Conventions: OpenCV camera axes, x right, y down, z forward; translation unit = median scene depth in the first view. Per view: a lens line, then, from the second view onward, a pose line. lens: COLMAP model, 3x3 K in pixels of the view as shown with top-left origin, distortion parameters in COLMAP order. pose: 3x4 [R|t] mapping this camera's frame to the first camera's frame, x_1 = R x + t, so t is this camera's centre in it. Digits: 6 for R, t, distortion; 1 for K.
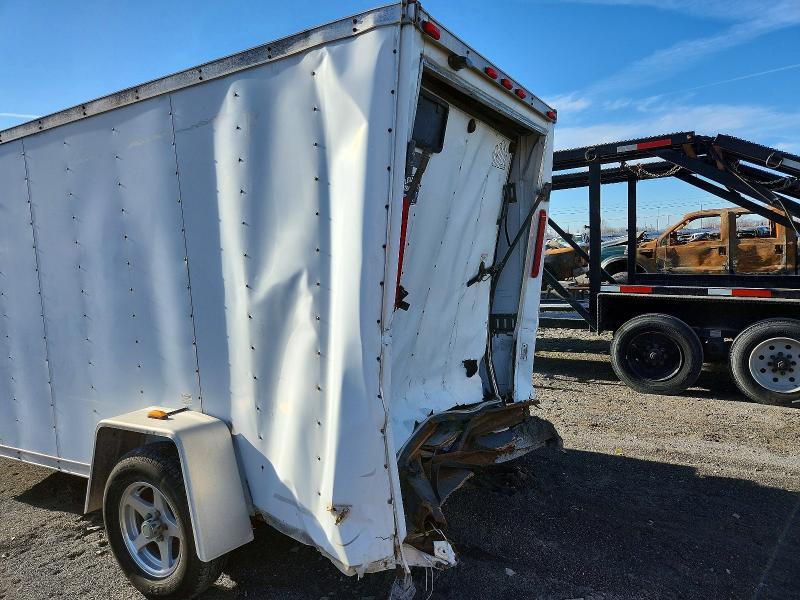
lens RADIAL K [[538.5, 0, 399.1], [0, 538.5, 283.1], [0, 0, 1]] dist [0.070757, -0.058884]
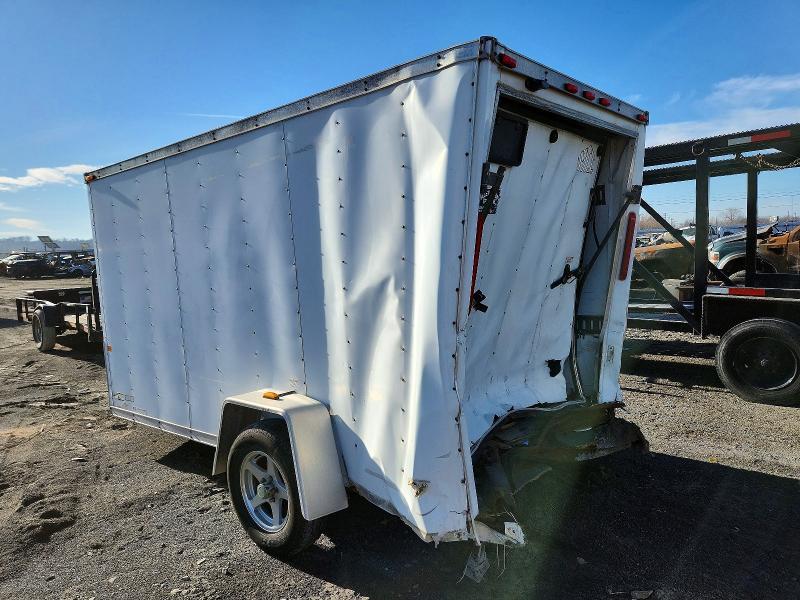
lens RADIAL K [[538.5, 0, 399.1], [0, 538.5, 283.1], [0, 0, 1]] dist [0.070757, -0.058884]
pose [[0.984418, 0.013094, -0.175358, 0.031139], [-0.011473, 0.999882, 0.010252, -0.016099], [0.175471, -0.008080, 0.984451, -0.096362]]
